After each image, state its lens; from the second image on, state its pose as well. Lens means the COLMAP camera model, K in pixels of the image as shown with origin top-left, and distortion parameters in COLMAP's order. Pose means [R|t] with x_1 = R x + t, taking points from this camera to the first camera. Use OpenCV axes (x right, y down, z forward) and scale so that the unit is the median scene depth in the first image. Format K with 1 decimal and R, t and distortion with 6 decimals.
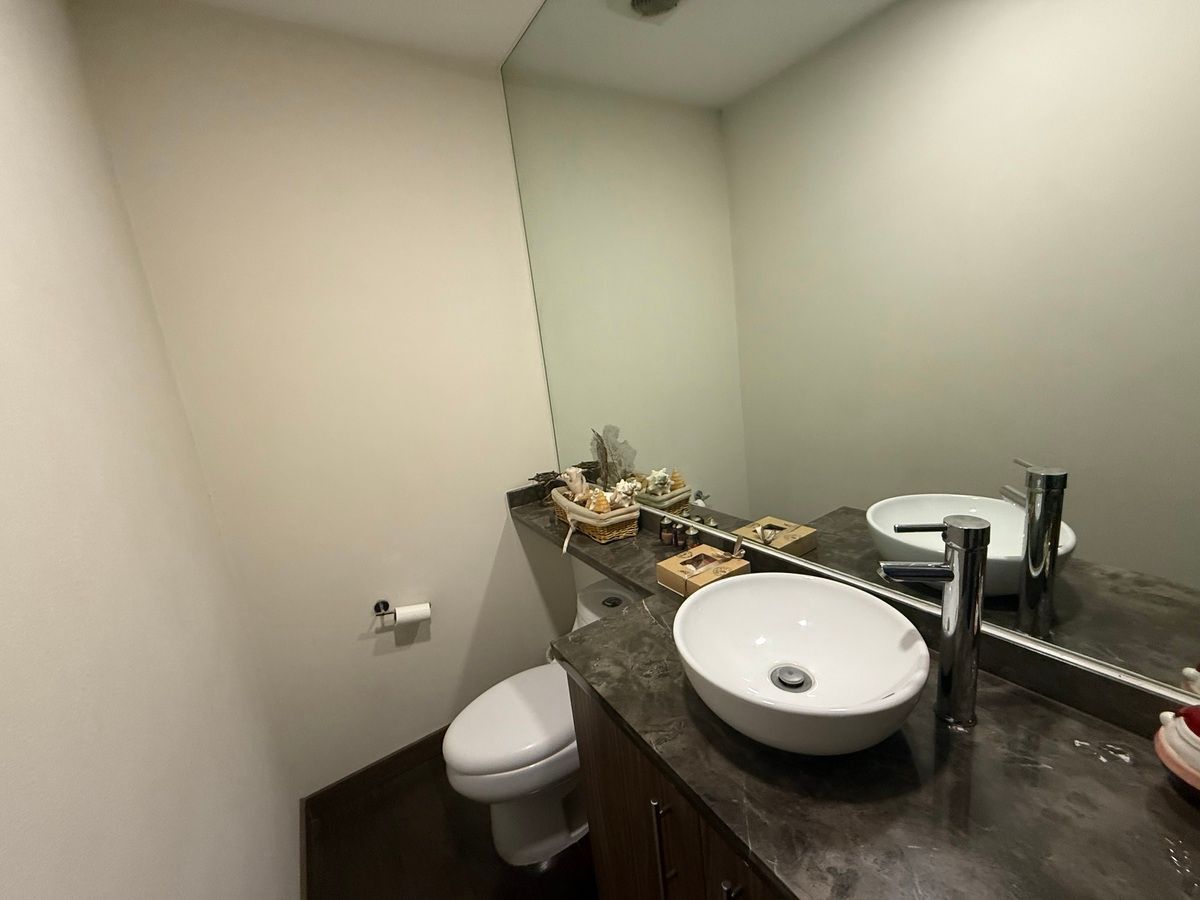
lens RADIAL K [[476.5, 0, 597.1], [0, 476.5, 449.1], [0, 0, 1]] dist [-0.000472, 0.000020]
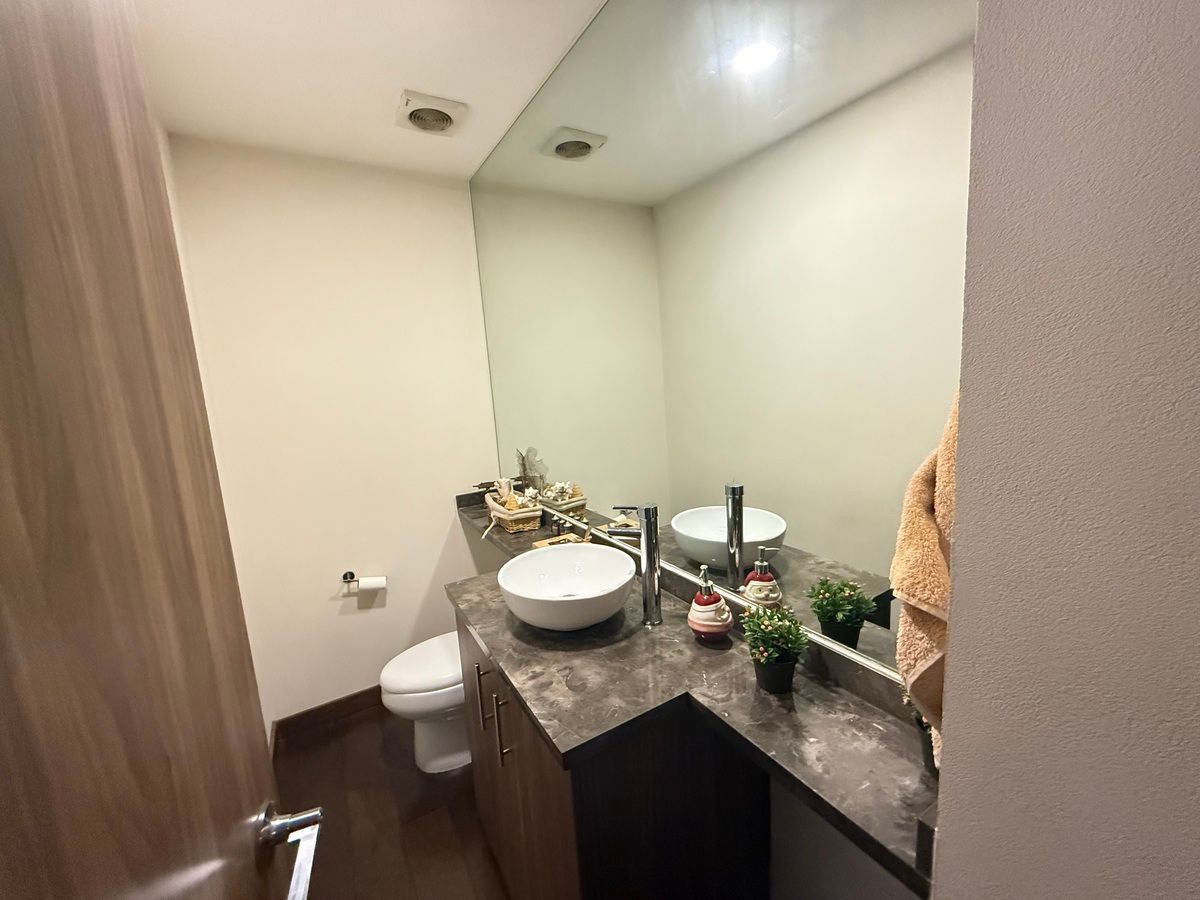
lens RADIAL K [[476.5, 0, 602.9], [0, 476.5, 453.1], [0, 0, 1]] dist [-0.000472, 0.000020]
pose [[0.998279, 0.057856, -0.009609, 0.260766], [-0.058287, 0.996886, -0.053105, 0.027083], [0.006506, 0.053573, 0.998543, -0.349068]]
